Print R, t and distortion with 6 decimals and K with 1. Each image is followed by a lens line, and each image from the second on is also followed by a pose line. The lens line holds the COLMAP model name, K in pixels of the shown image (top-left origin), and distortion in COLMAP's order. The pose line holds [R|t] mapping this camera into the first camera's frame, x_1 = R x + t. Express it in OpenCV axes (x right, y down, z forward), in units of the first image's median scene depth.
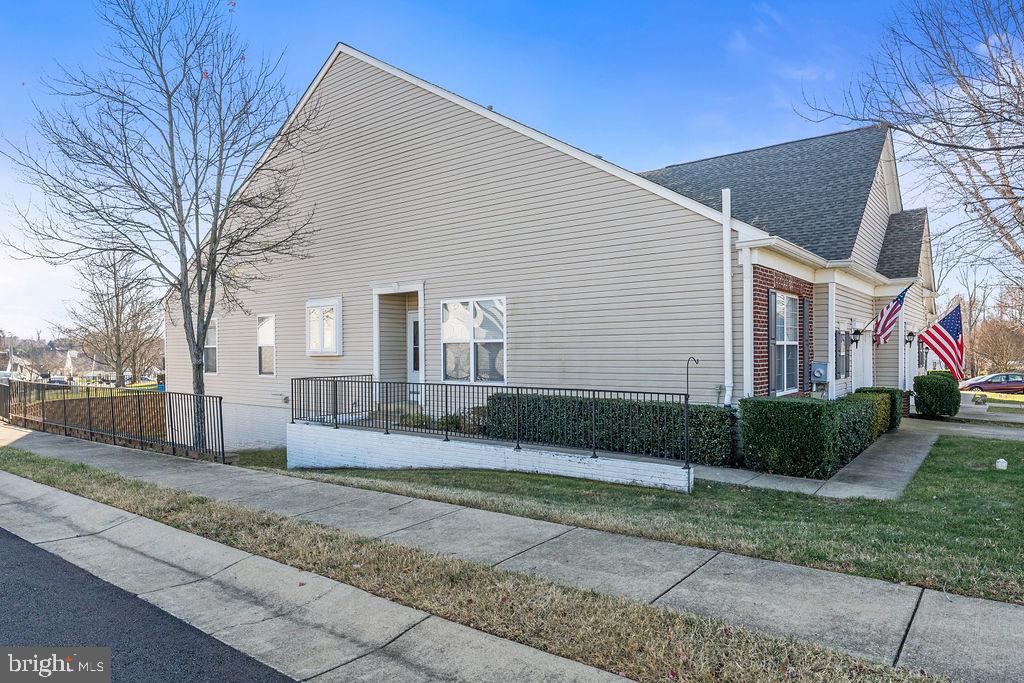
lens RADIAL K [[598.0, 0, 512.9], [0, 598.0, 349.5], [0, 0, 1]] dist [0.019288, -0.002867]
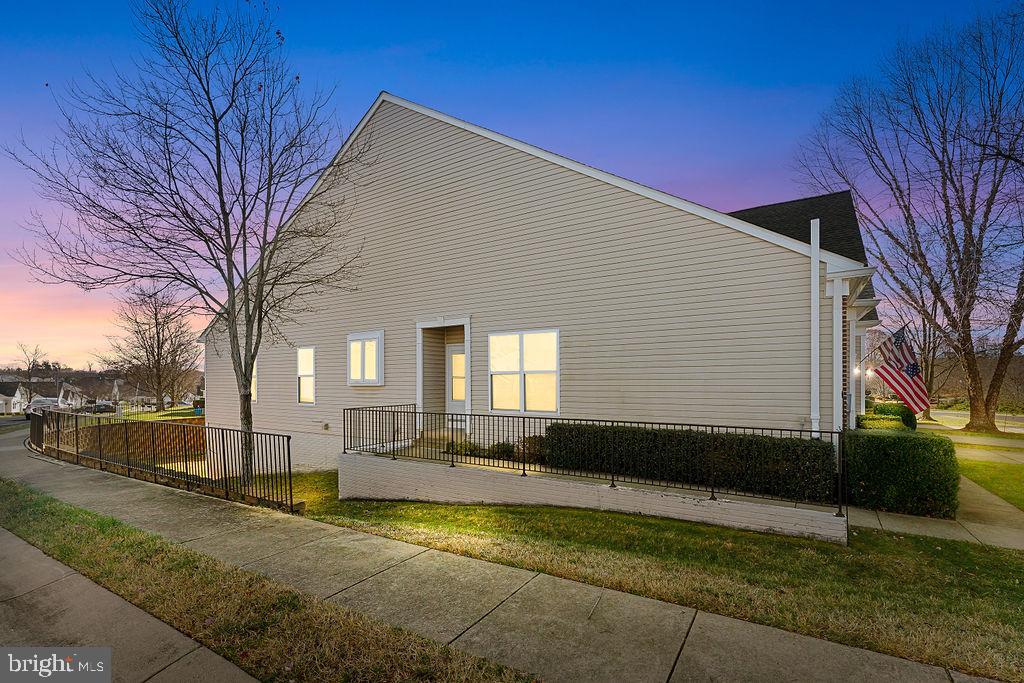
lens RADIAL K [[440.7, 0, 510.6], [0, 440.7, 379.6], [0, 0, 1]] dist [0.008843, 0.001077]
pose [[0.995802, 0.003144, 0.091479, -0.157232], [-0.003087, 0.999995, -0.000756, -0.001011], [-0.091480, 0.000471, 0.995807, 0.236302]]
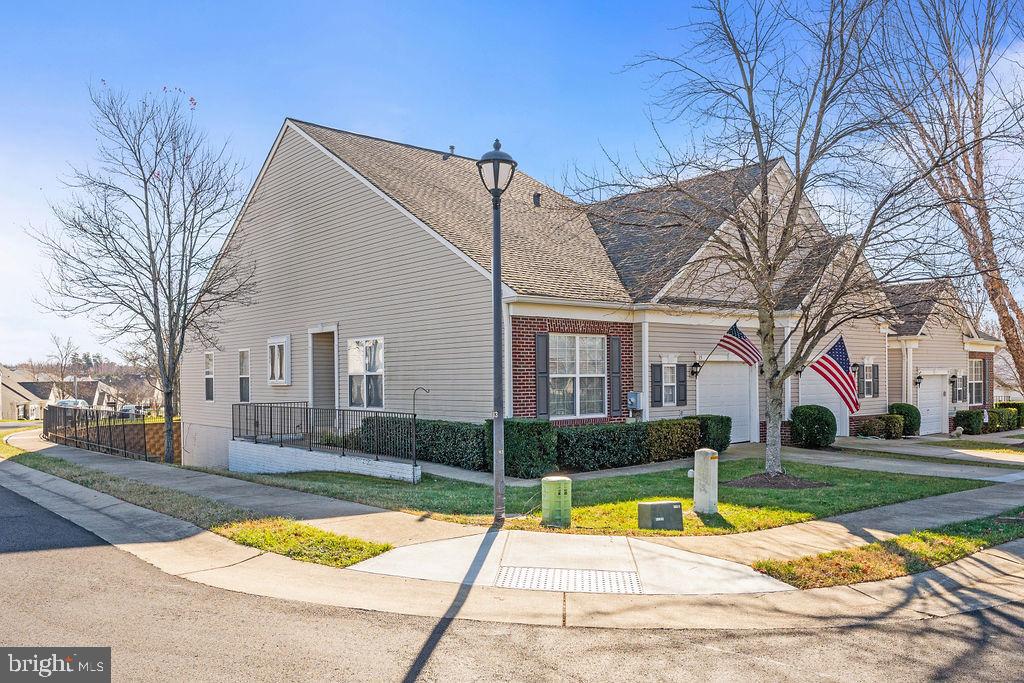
lens RADIAL K [[780.1, 0, 516.3], [0, 780.1, 369.8], [0, 0, 1]] dist [0.038285, -0.001597]
pose [[0.976038, -0.003511, -0.217572, 0.560970], [0.001836, 0.999967, -0.007898, -0.008766], [0.217593, 0.007309, 0.976012, -0.457718]]
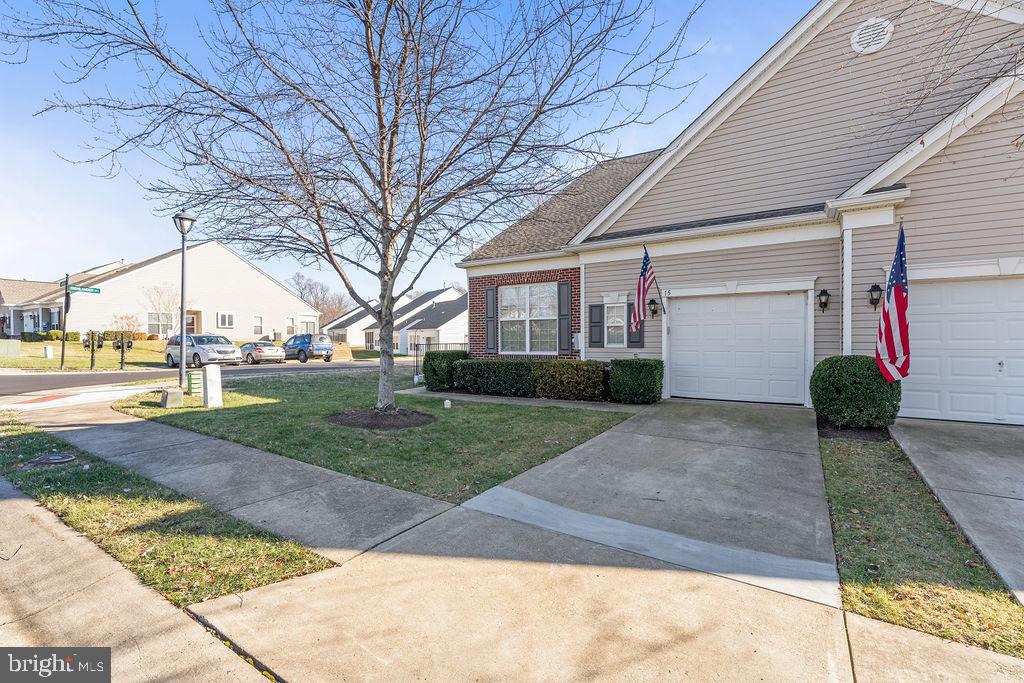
lens RADIAL K [[460.5, 0, 511.0], [0, 460.5, 337.1], [0, 0, 1]] dist [-0.001849, -0.000059]
pose [[0.065255, 0.007908, -0.997837, 1.295479], [0.006901, 0.999941, 0.008376, 0.019694], [0.997845, -0.007432, 0.065197, 0.731371]]
